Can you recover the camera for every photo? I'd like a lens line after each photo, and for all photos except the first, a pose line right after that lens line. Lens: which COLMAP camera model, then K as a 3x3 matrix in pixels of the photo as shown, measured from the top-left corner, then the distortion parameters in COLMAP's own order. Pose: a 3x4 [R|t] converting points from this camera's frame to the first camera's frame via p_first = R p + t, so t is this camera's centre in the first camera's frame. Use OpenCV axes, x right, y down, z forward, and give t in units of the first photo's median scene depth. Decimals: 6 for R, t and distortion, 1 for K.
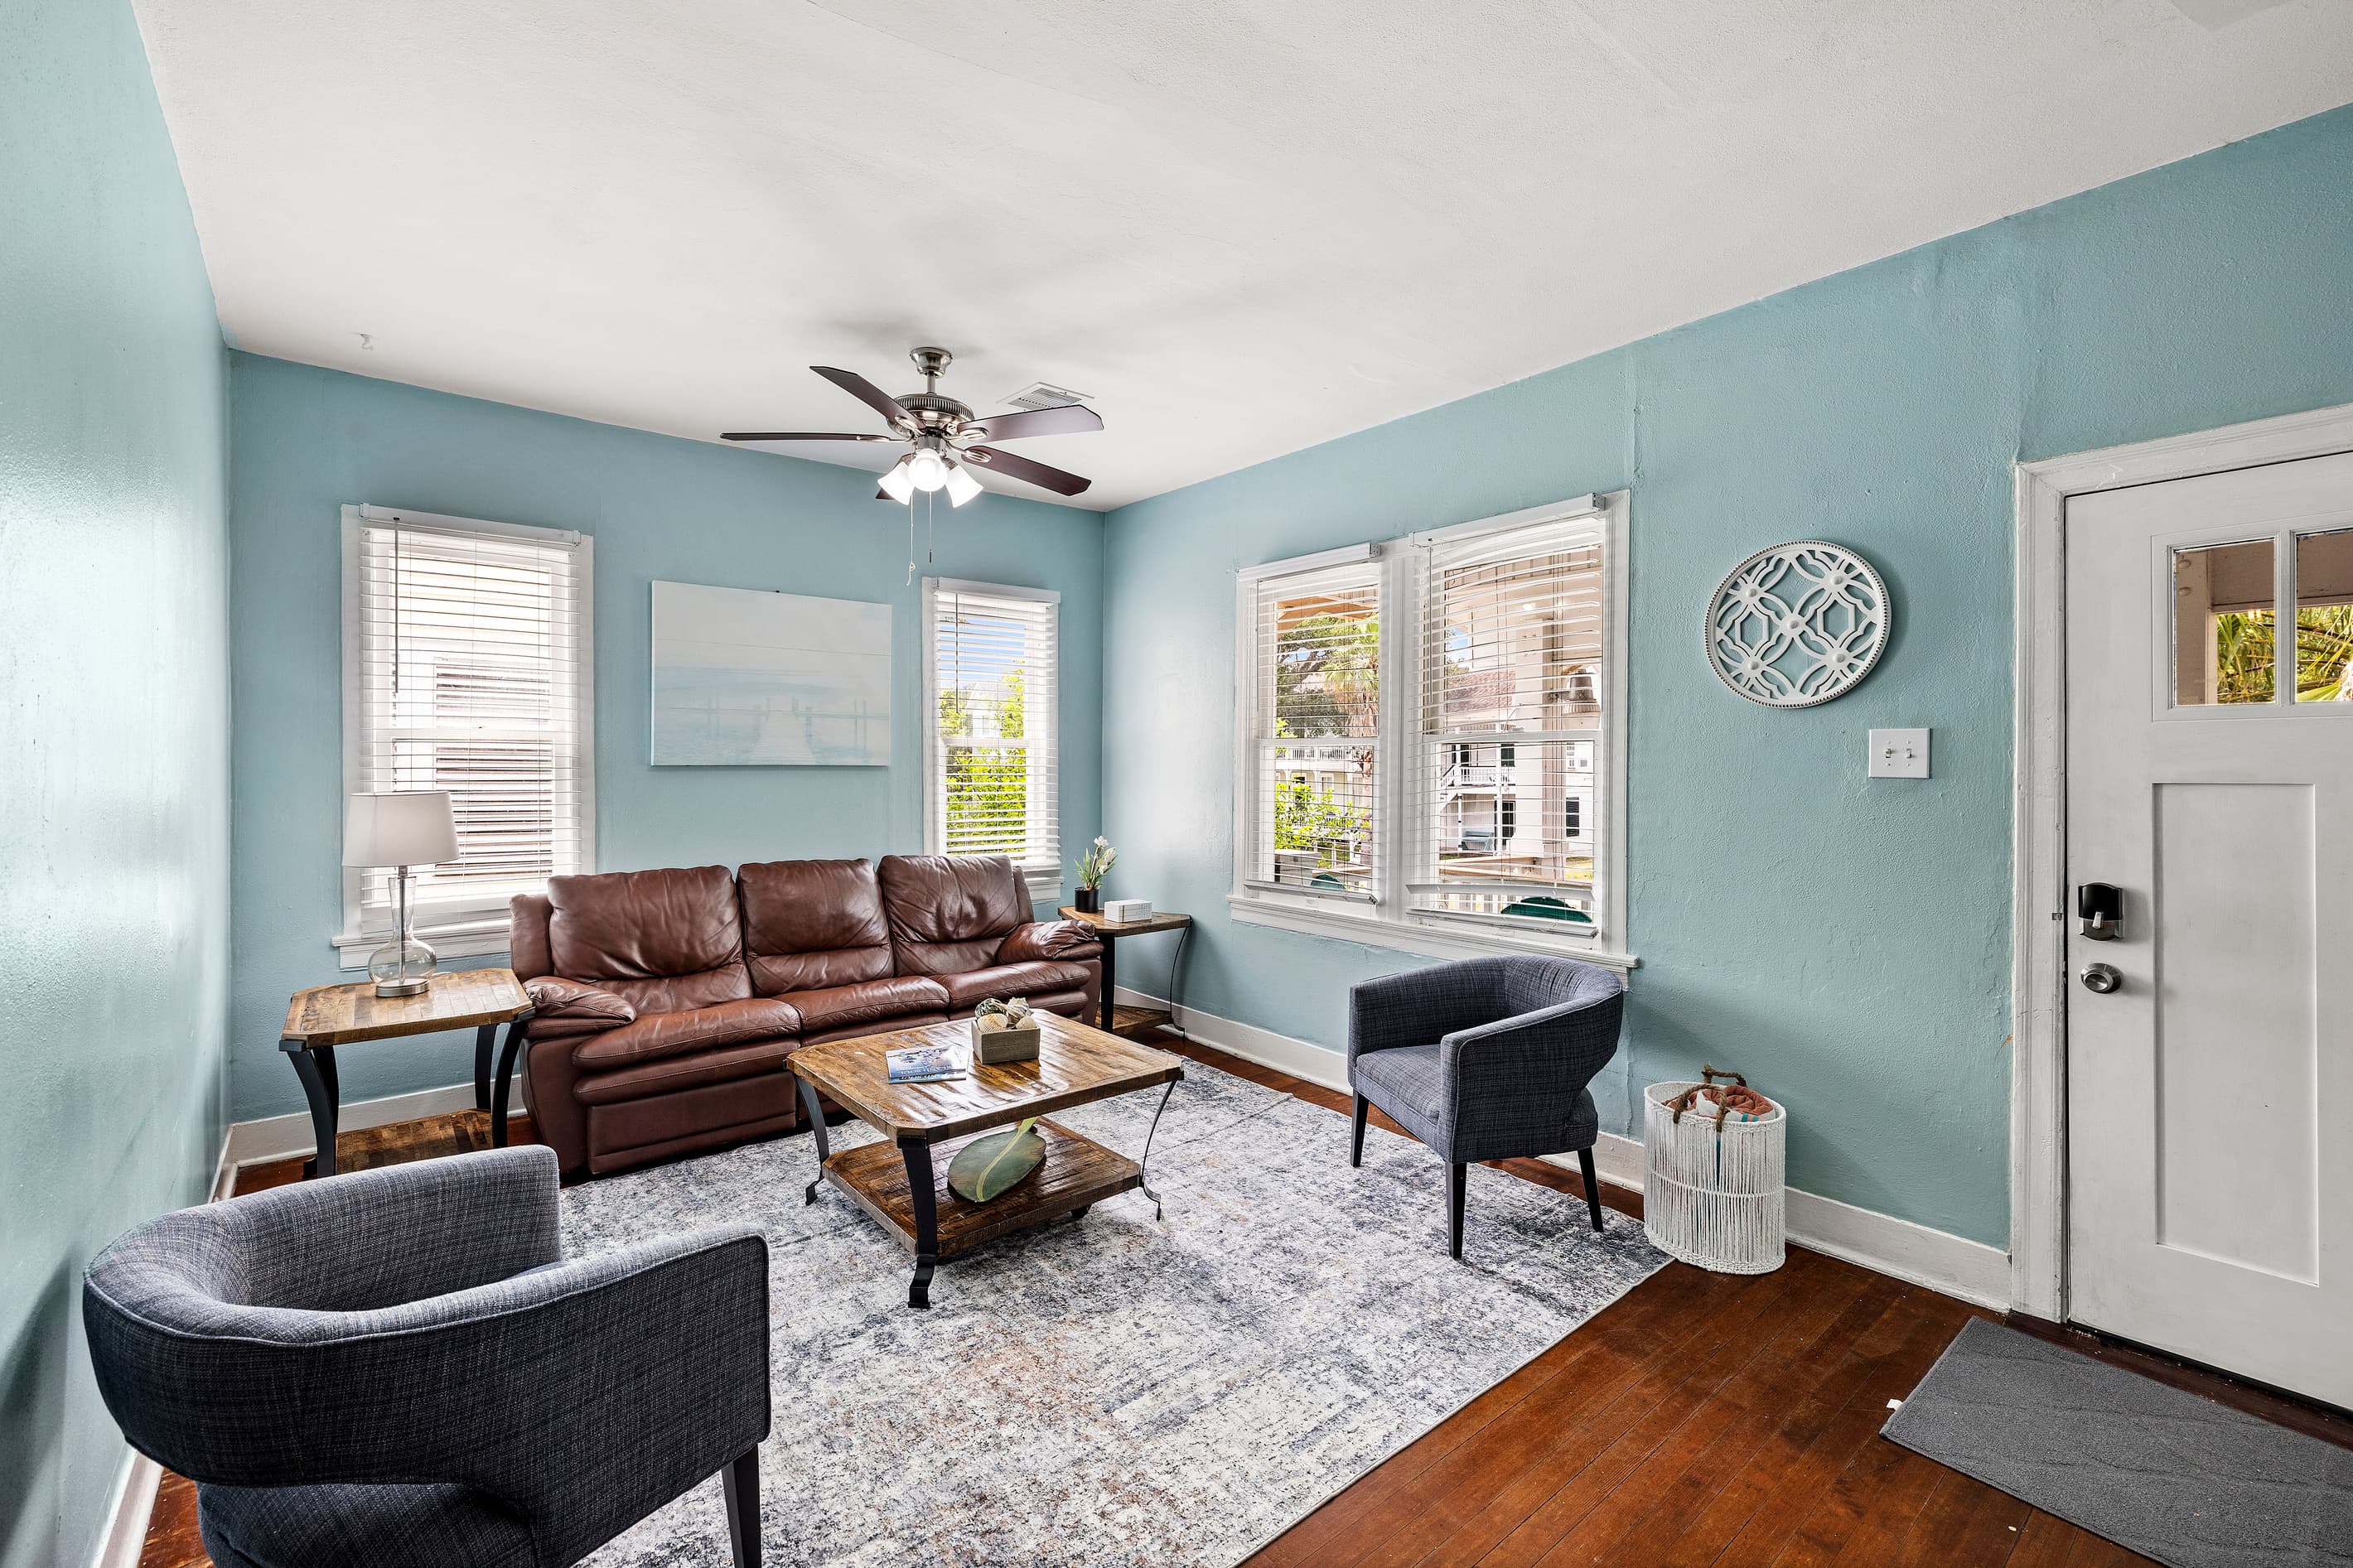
lens RADIAL K [[1007.0, 0, 1170.4], [0, 1007.0, 744.2], [0, 0, 1]] dist [0.000969, -0.000042]
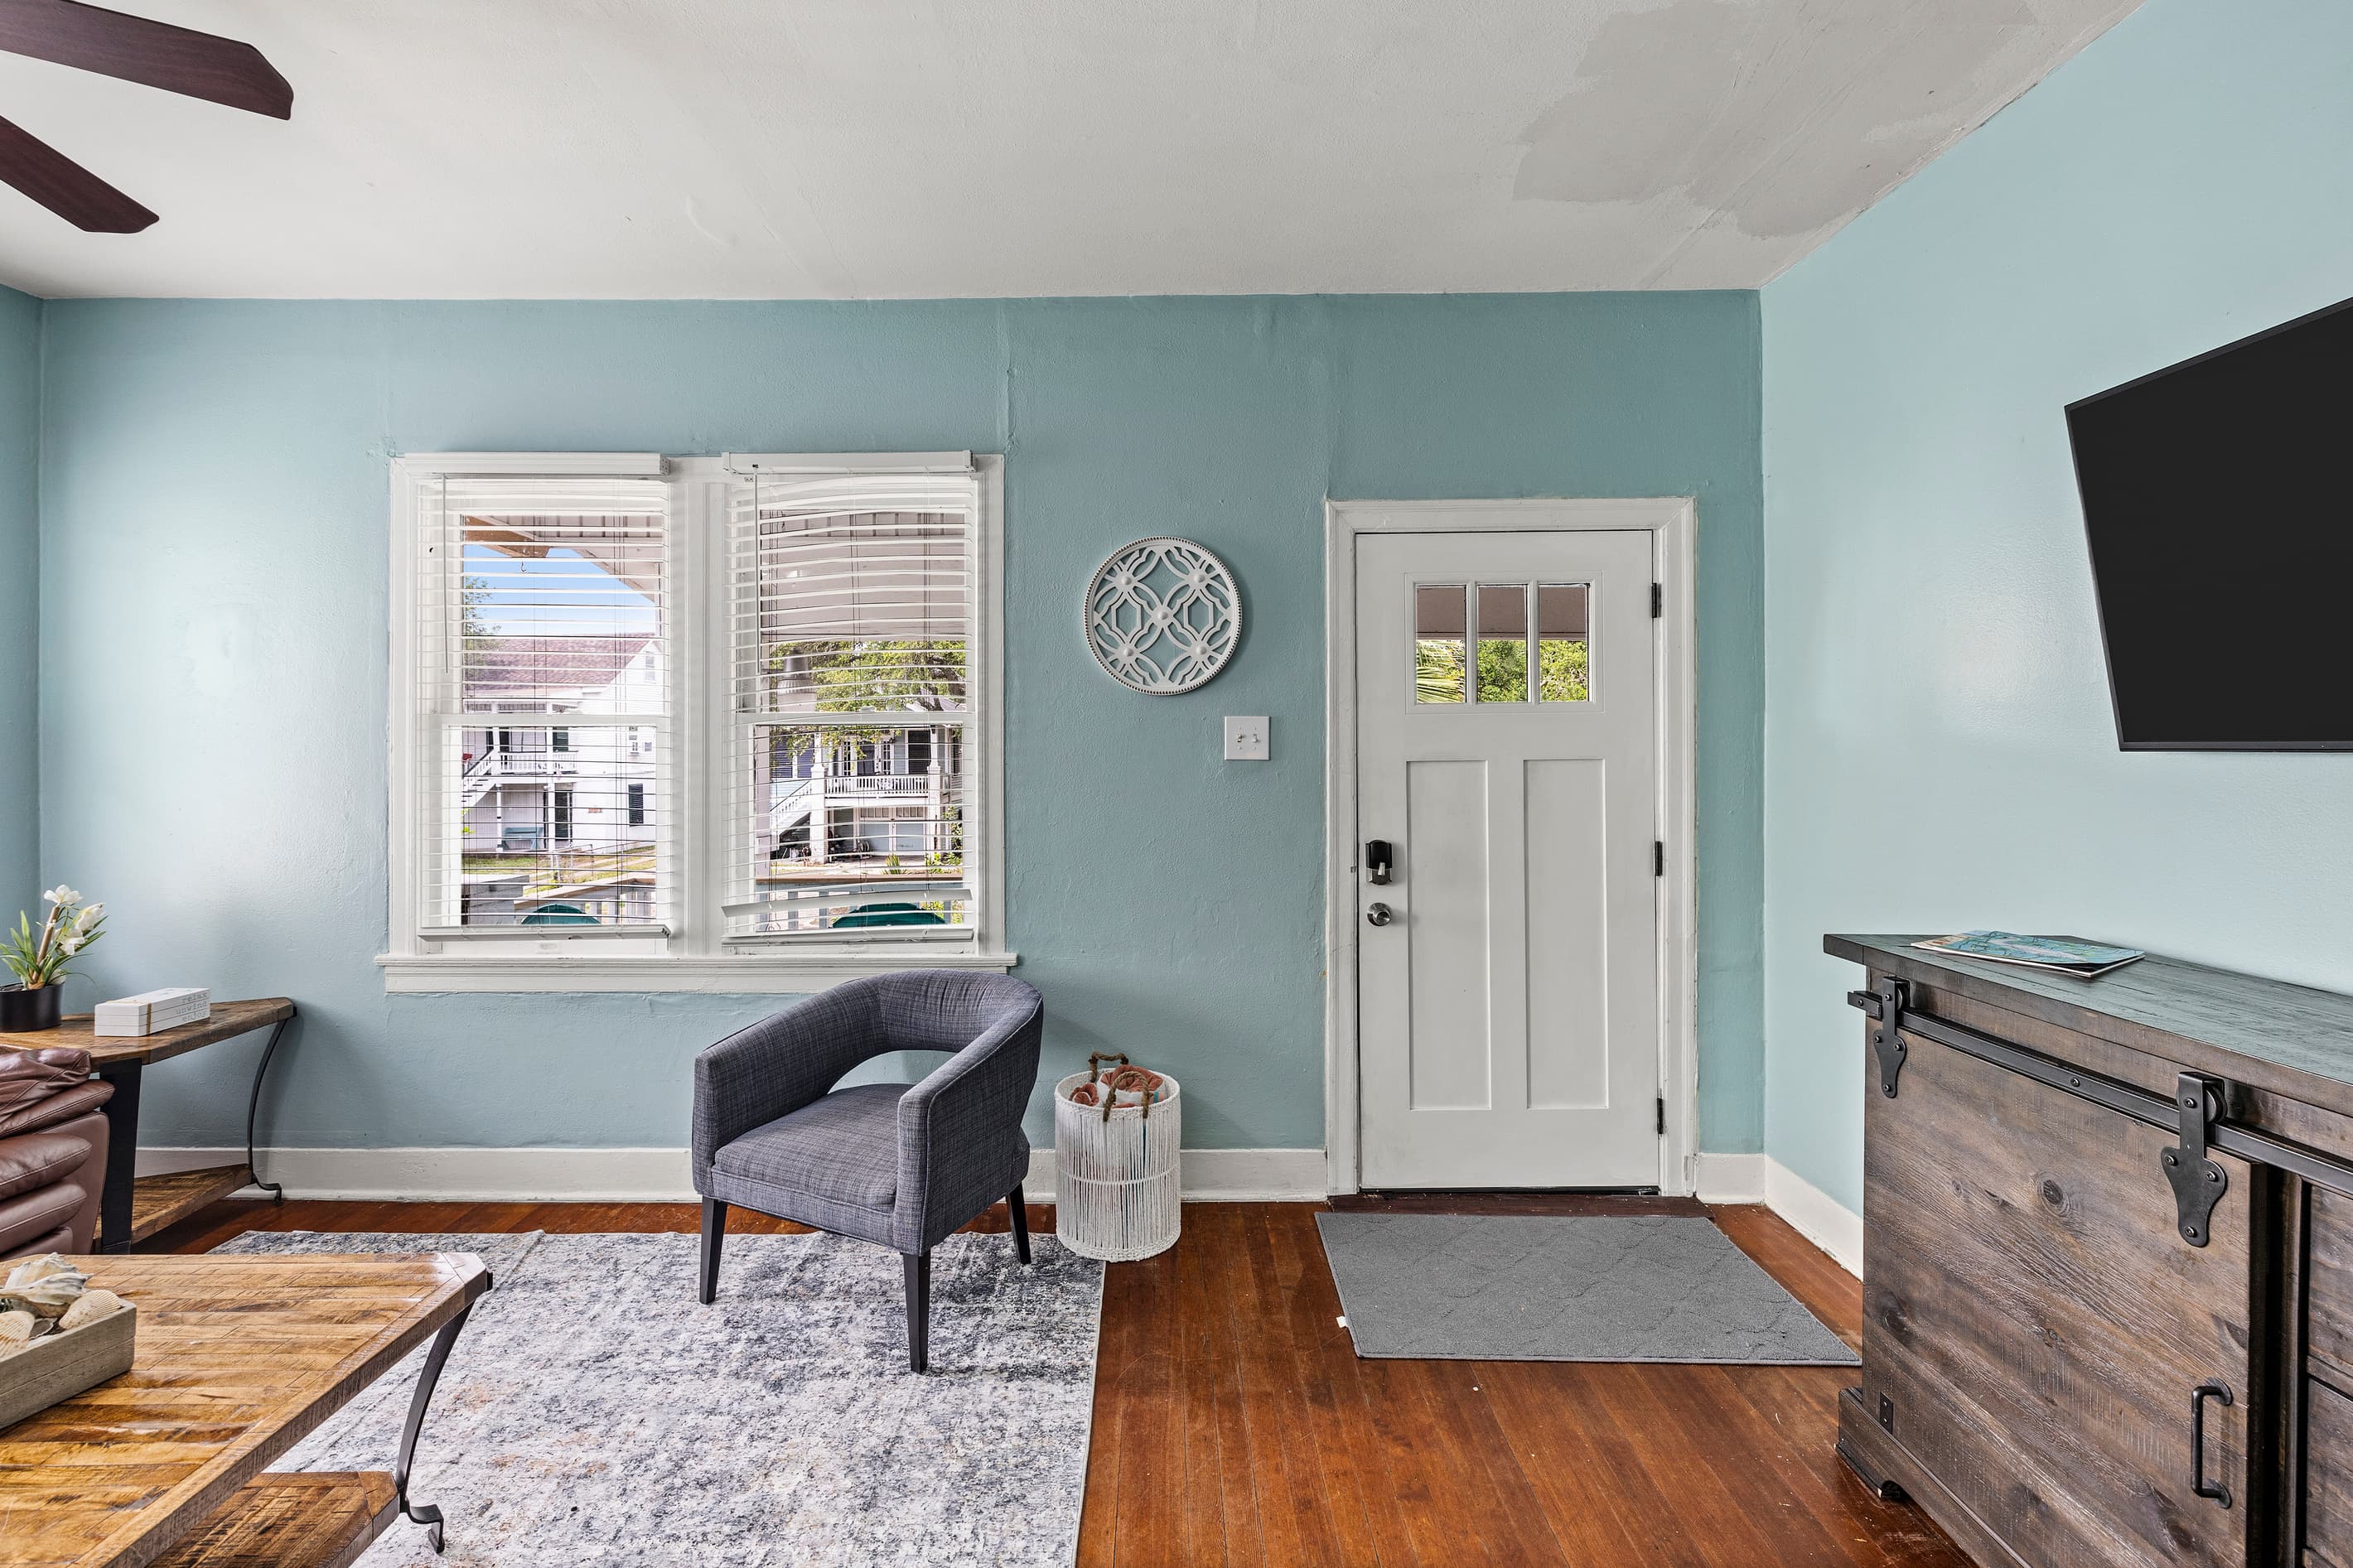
lens RADIAL K [[1007.0, 0, 1170.4], [0, 1007.0, 744.2], [0, 0, 1]] dist [0.000969, -0.000042]
pose [[0.636062, -0.002187, 0.771635, -0.189381], [-0.009776, 0.999893, 0.010893, 0.003957], [-0.771576, -0.014472, 0.635972, 0.323964]]
